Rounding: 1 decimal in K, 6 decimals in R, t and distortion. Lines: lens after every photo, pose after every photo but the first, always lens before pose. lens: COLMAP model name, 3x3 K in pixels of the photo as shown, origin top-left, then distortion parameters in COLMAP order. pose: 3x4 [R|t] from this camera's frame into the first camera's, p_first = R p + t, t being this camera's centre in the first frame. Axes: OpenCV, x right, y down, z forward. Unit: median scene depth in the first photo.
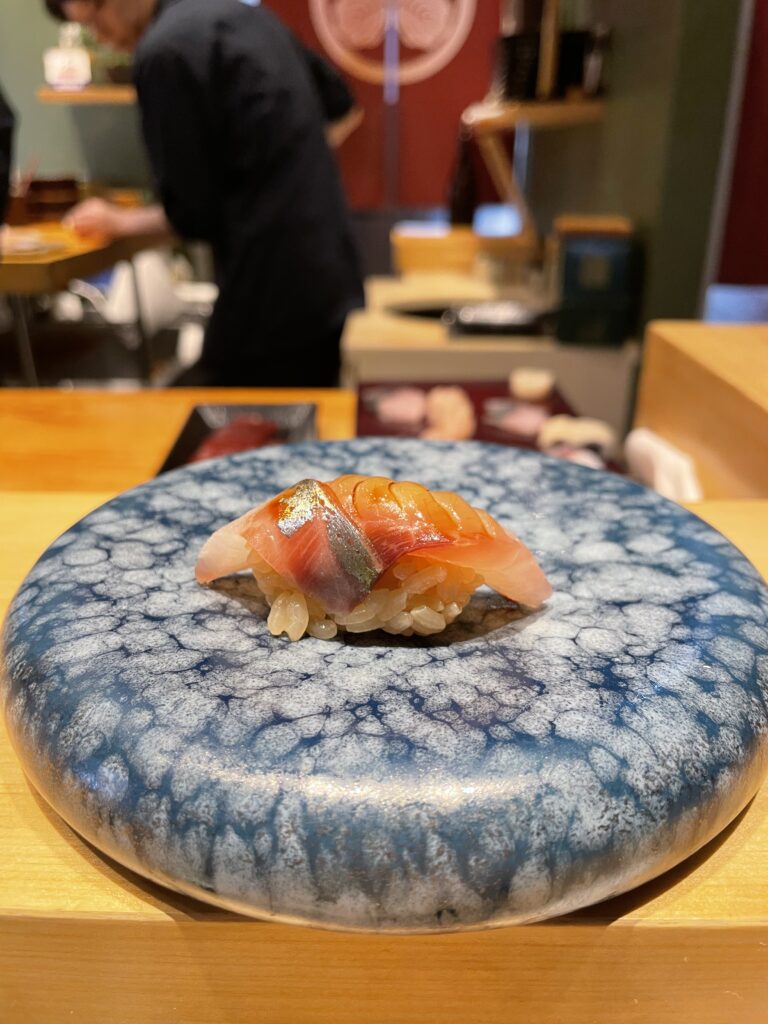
lens RADIAL K [[797.0, 0, 388.6], [0, 797.0, 513.5], [0, 0, 1]] dist [0.066811, -0.130604]
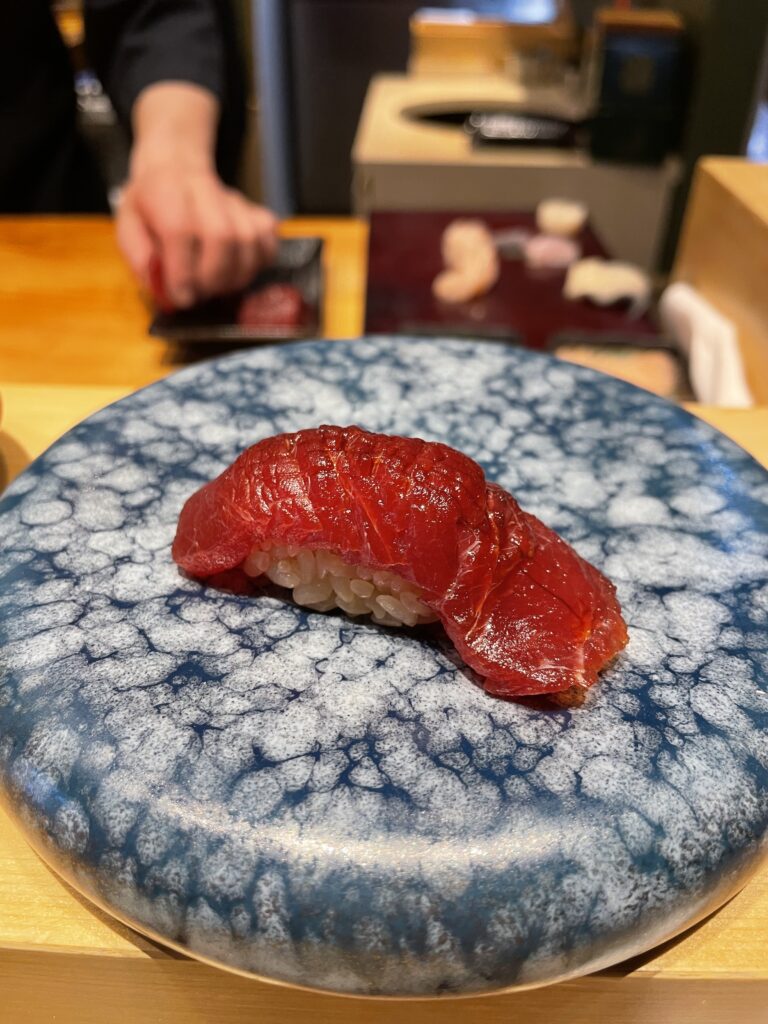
lens RADIAL K [[798.4, 0, 385.9], [0, 798.4, 511.0], [0, 0, 1]] dist [0.062219, -0.128736]
pose [[0.999689, 0.018818, -0.016374, 0.006671], [-0.014829, 0.976171, 0.216496, -0.177755], [0.020058, -0.216185, 0.976146, 0.195348]]
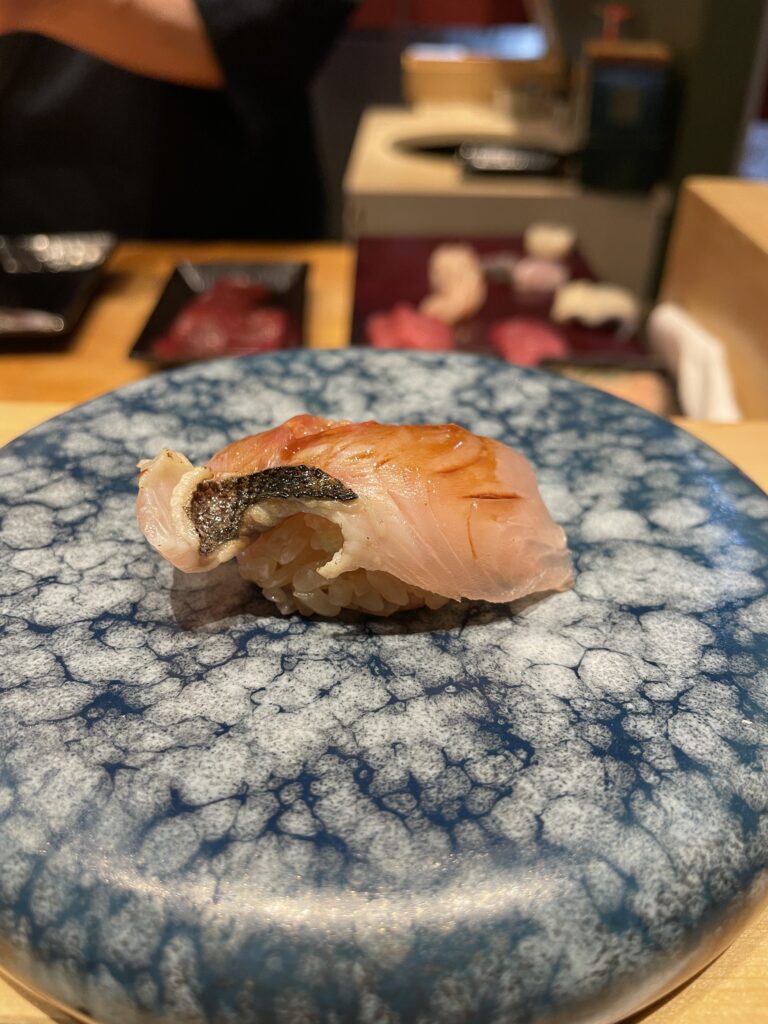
lens RADIAL K [[804.1, 0, 386.9], [0, 804.1, 507.9], [0, 0, 1]] dist [0.046358, -0.108998]
pose [[0.999846, 0.012801, -0.012007, 0.059794], [-0.010492, 0.984384, 0.175722, -0.141431], [0.014069, -0.175569, 0.984367, 0.272807]]
